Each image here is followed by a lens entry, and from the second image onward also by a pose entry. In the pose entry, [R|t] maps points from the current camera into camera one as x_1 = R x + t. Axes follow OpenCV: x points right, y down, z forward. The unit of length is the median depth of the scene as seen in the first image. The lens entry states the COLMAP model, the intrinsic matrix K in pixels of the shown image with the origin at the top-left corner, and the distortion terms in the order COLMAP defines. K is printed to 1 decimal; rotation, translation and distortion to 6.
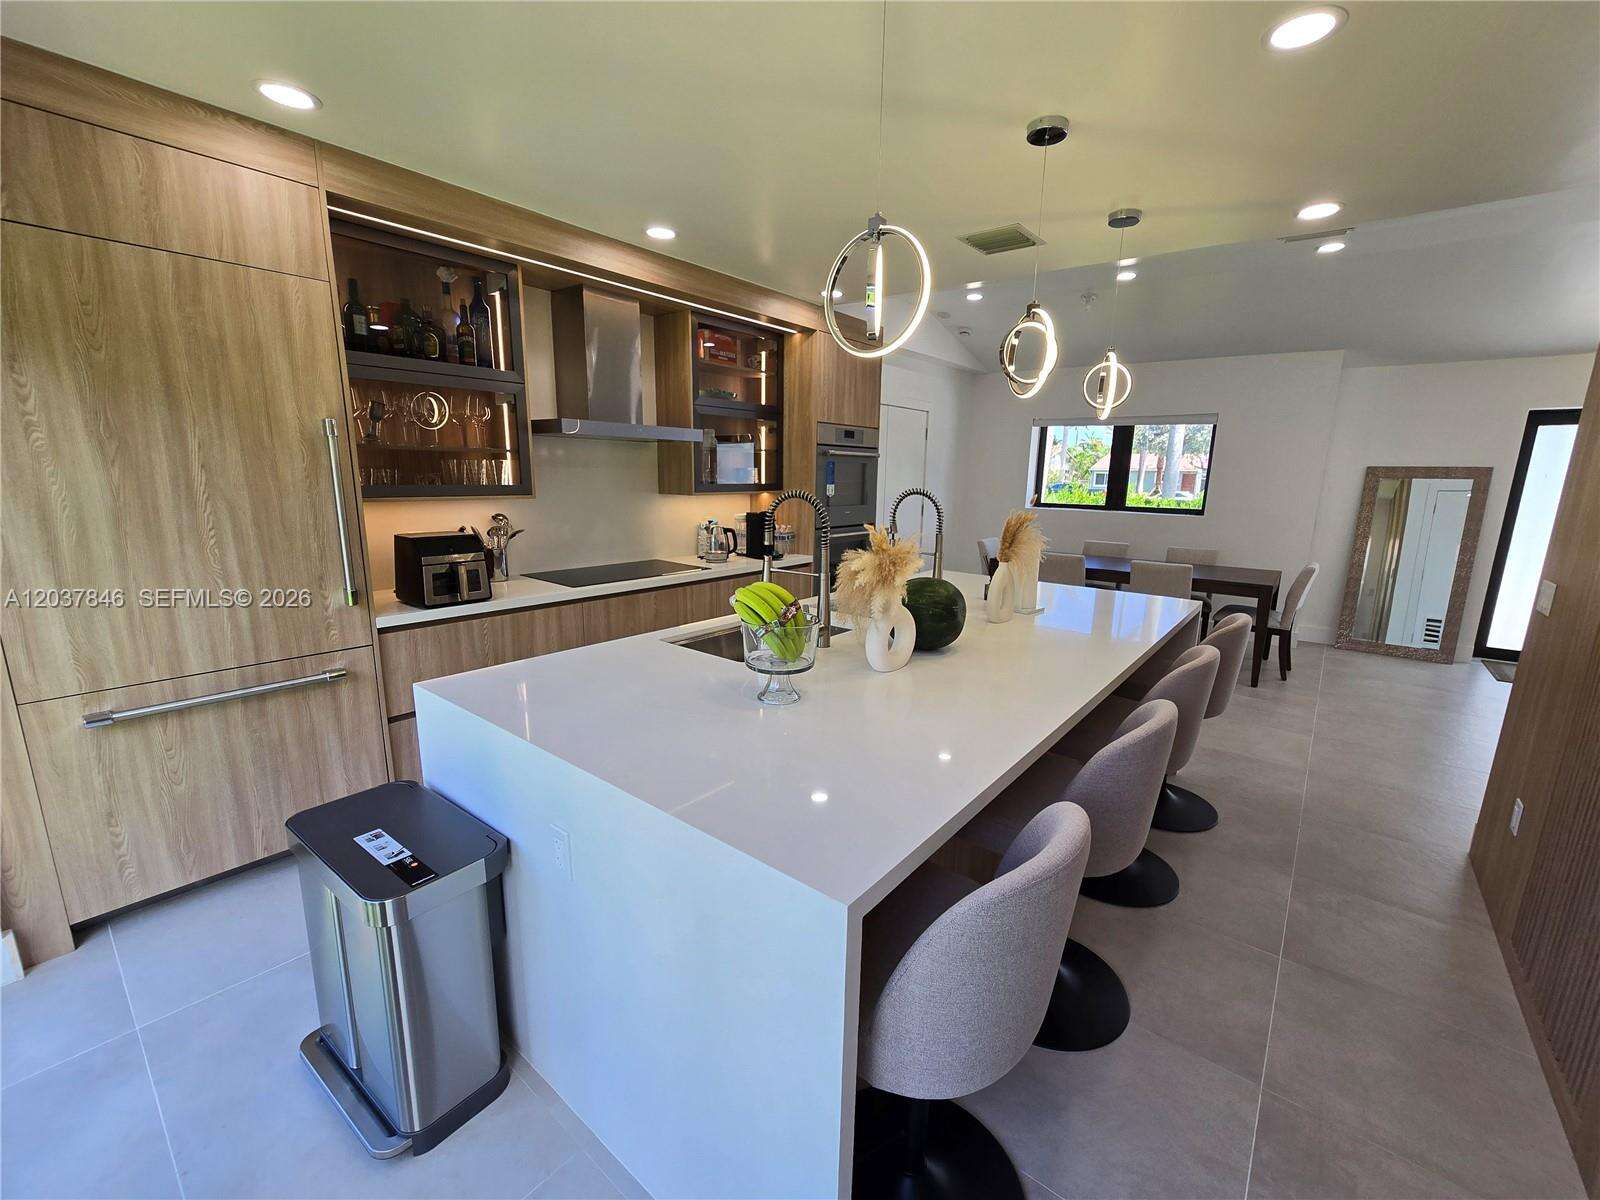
lens RADIAL K [[657.6, 0, 807.4], [0, 657.6, 604.9], [0, 0, 1]] dist [-0.001469, 0.000428]
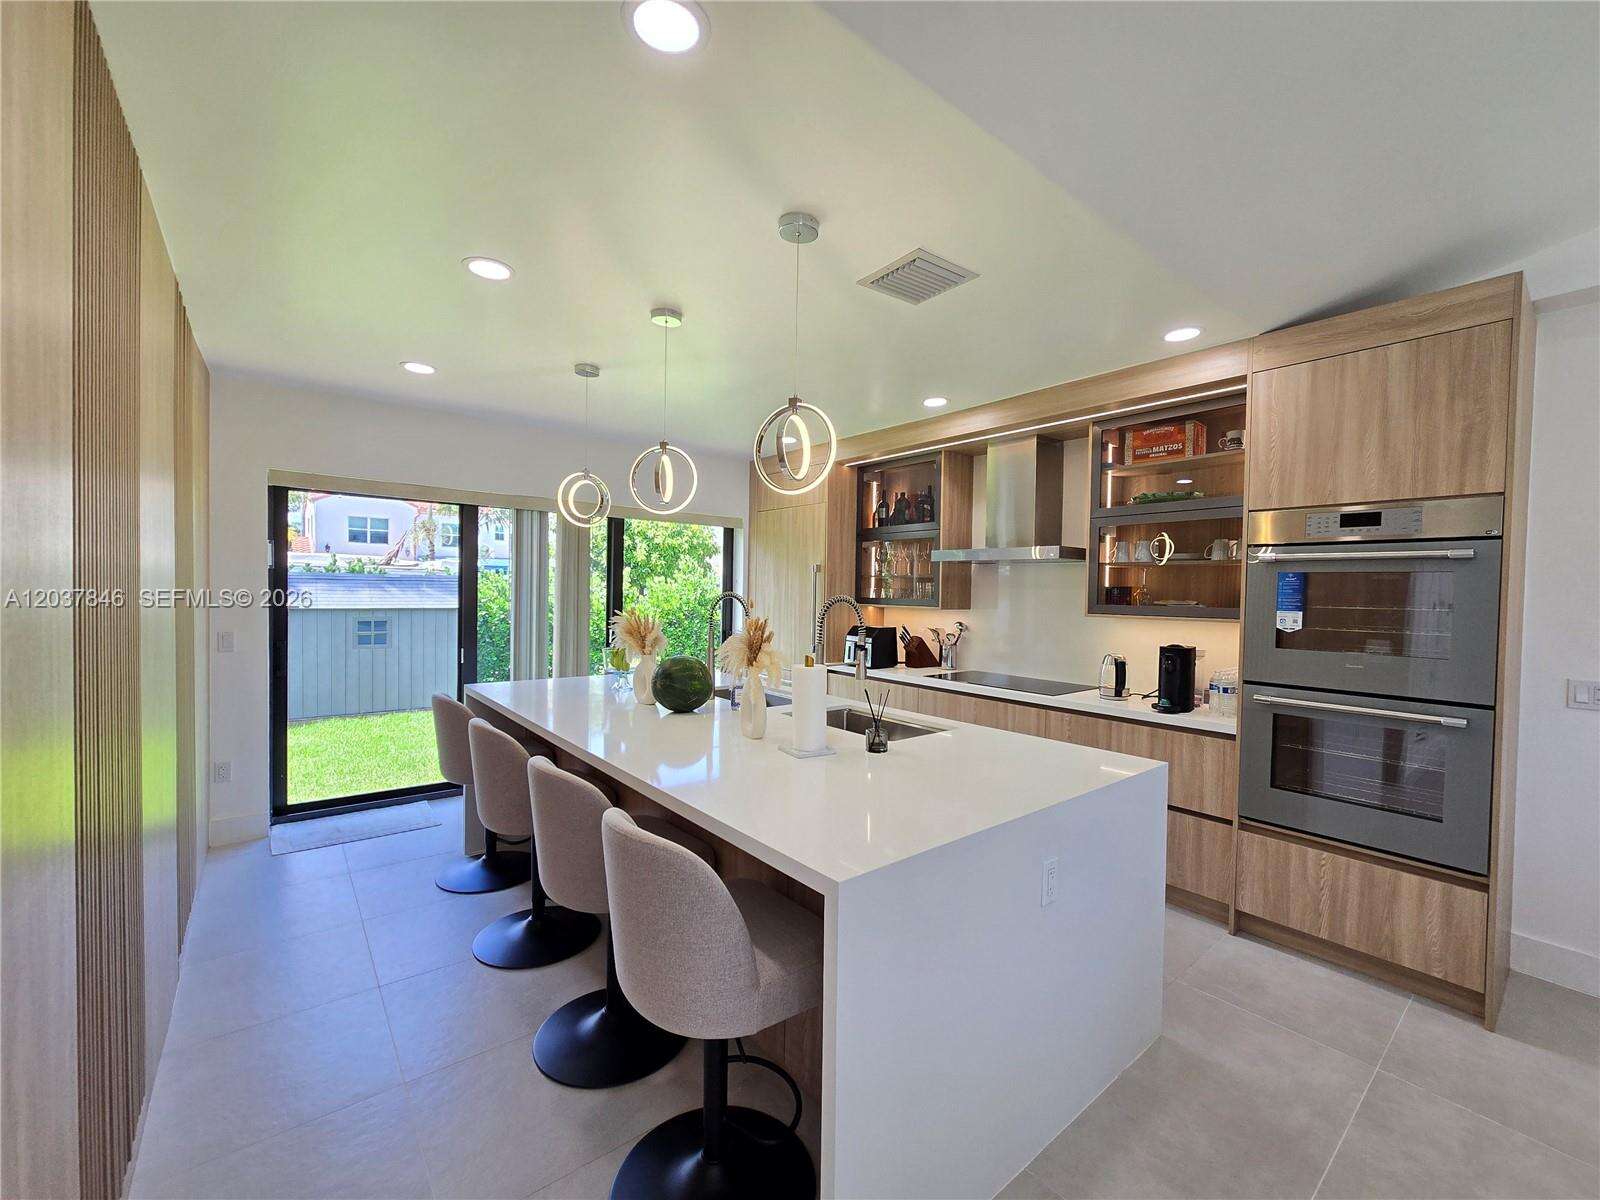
lens RADIAL K [[657.6, 0, 807.4], [0, 657.6, 604.9], [0, 0, 1]] dist [-0.001469, 0.000428]
pose [[-0.210117, 0.003276, -0.977671, 0.687902], [-0.217075, 0.974878, 0.049920, -0.124308], [0.953273, 0.222716, -0.204127, 0.711625]]
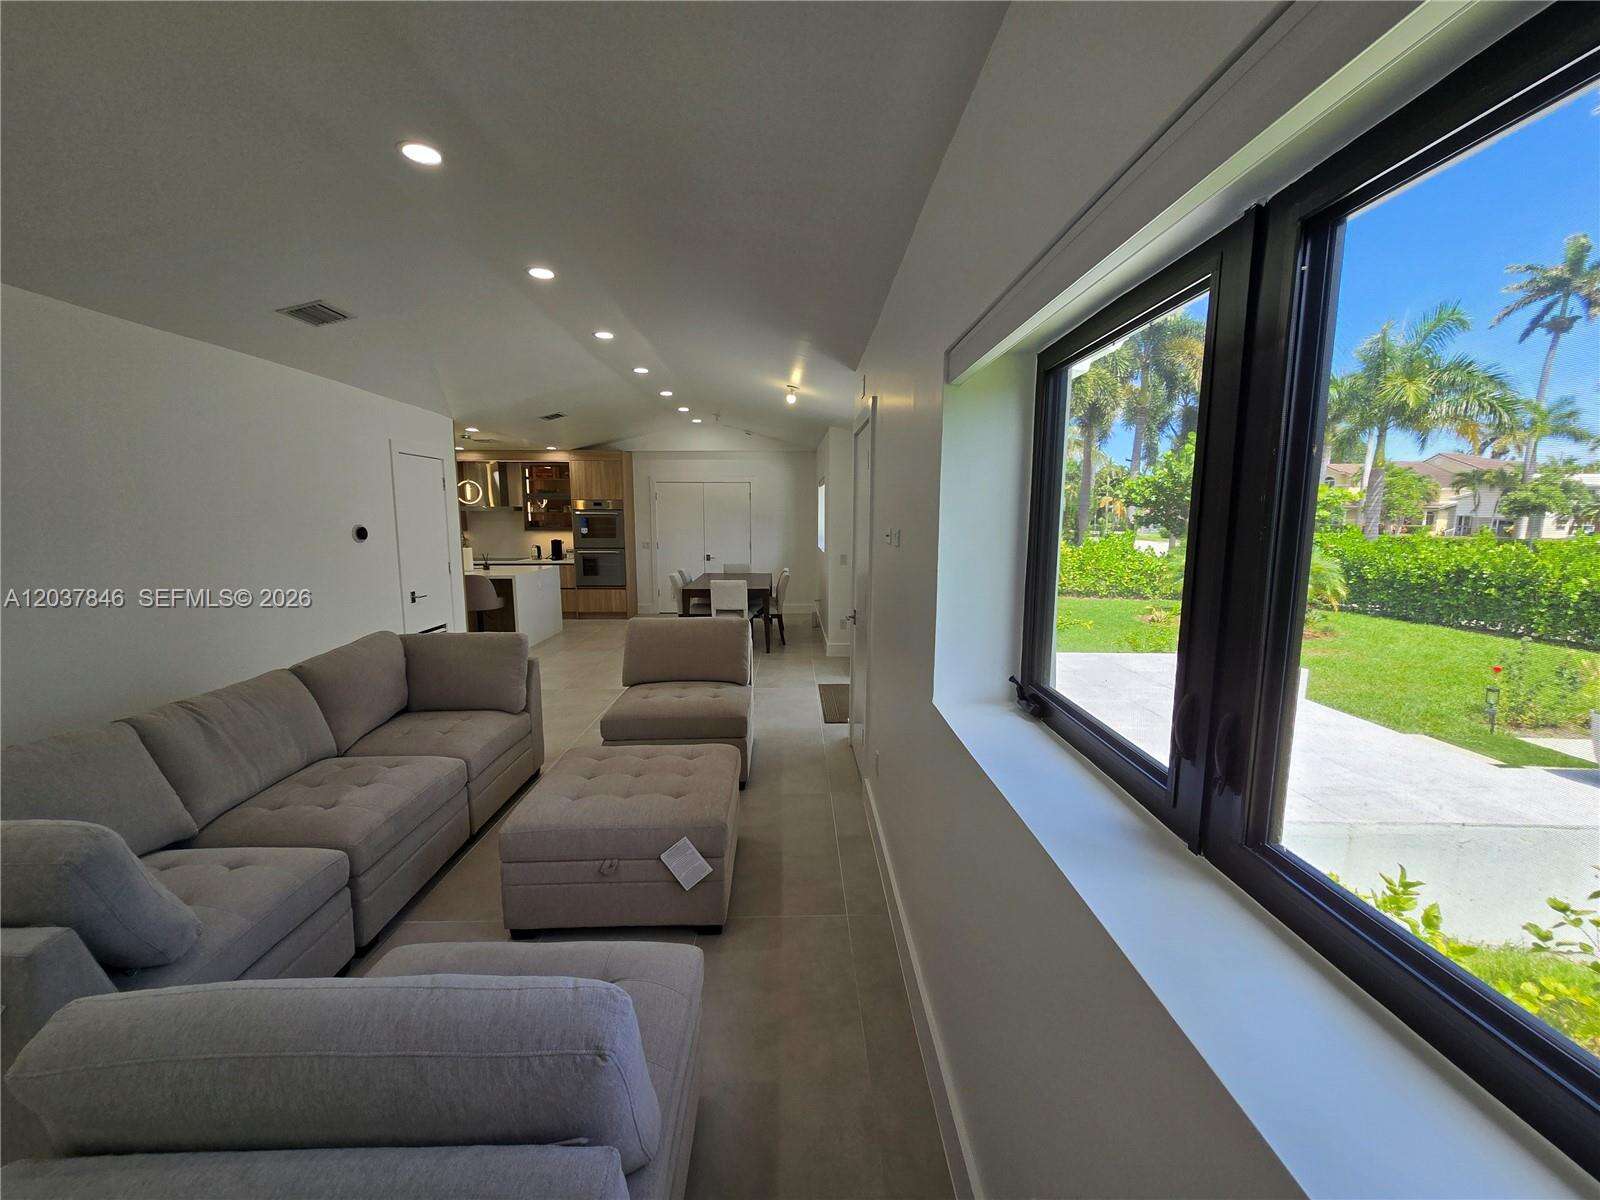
lens RADIAL K [[657.6, 0, 807.4], [0, 657.6, 604.9], [0, 0, 1]] dist [-0.001469, 0.000428]
pose [[0.643792, 0.086868, -0.760254, 2.151944], [-0.143664, 0.989589, -0.008584, -0.019906], [0.751594, 0.114747, 0.649569, 0.182730]]
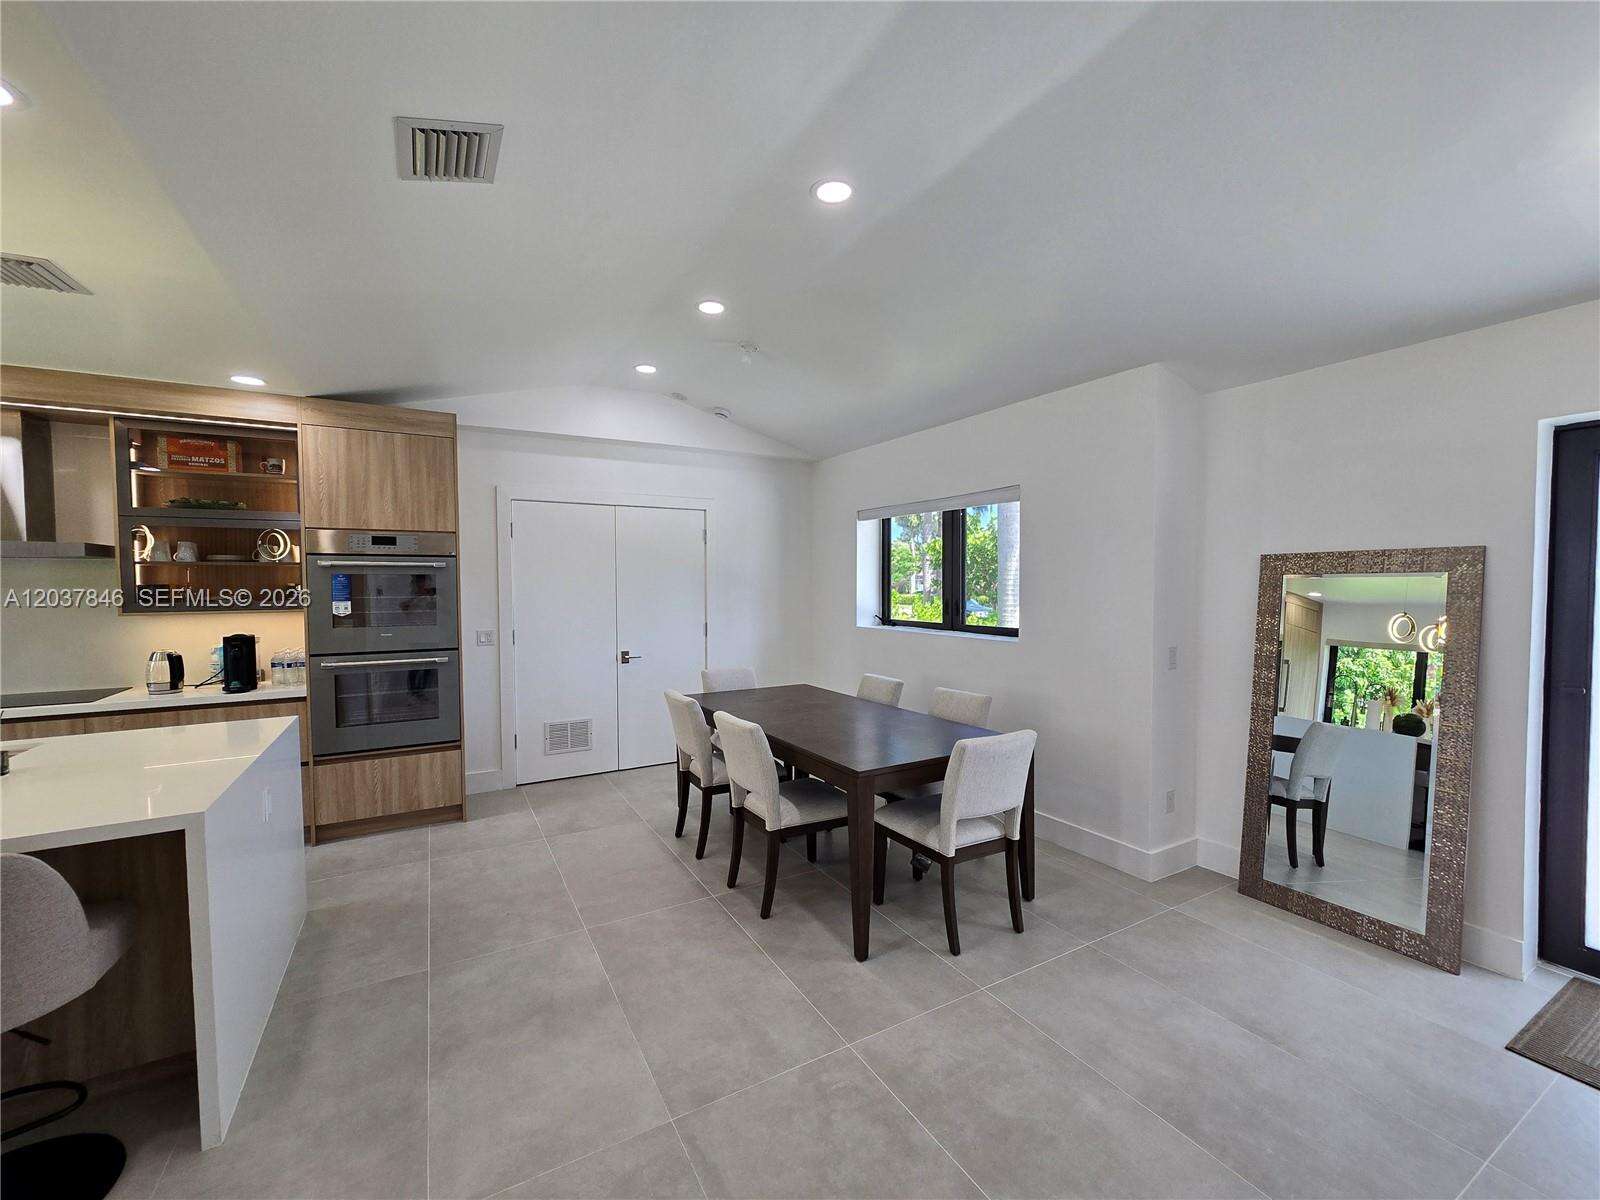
lens RADIAL K [[657.6, 0, 807.4], [0, 657.6, 604.9], [0, 0, 1]] dist [-0.001469, 0.000428]
pose [[0.930200, -0.009543, -0.366928, 0.876305], [-0.053237, 0.985584, -0.160594, -0.076907], [0.363171, 0.168919, 0.916282, 0.459180]]
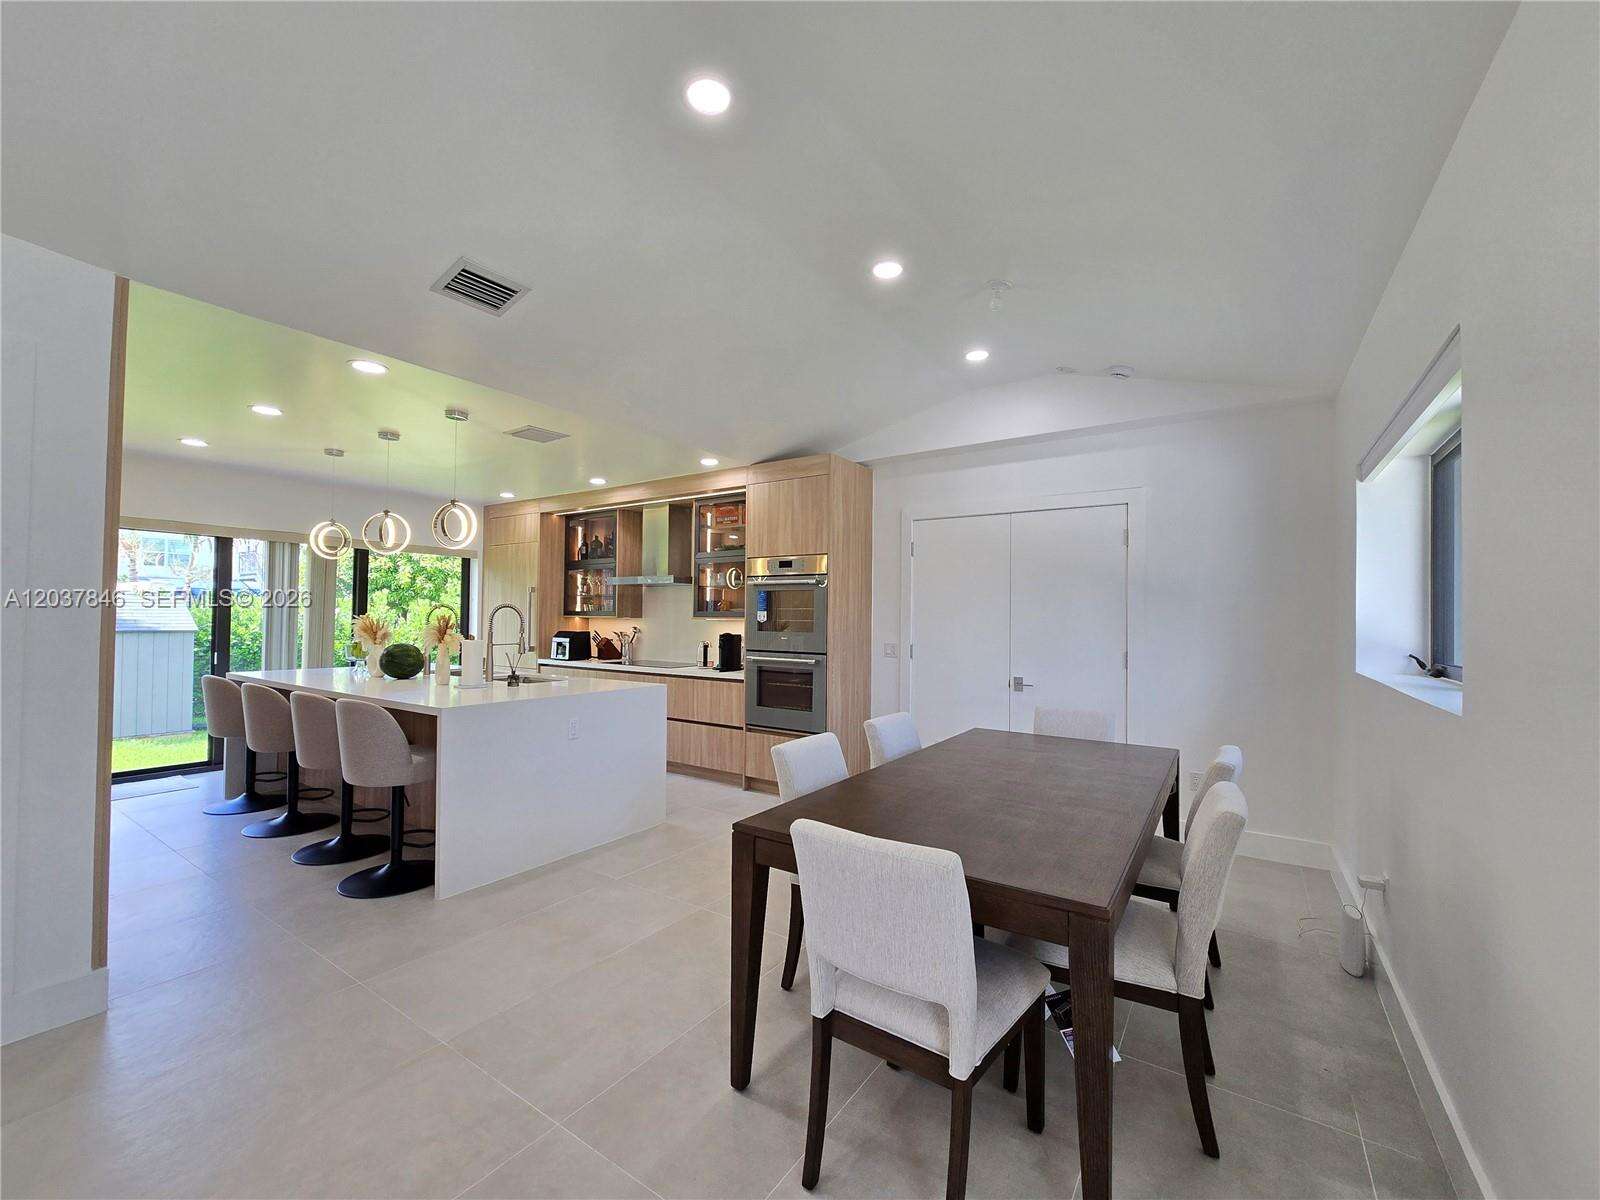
lens RADIAL K [[657.6, 0, 807.4], [0, 657.6, 604.9], [0, 0, 1]] dist [-0.001469, 0.000428]
pose [[0.081475, -0.034079, -0.996093, 1.133298], [-0.209427, 0.976517, -0.050539, -0.152711], [0.974424, 0.212726, 0.072425, 0.989629]]
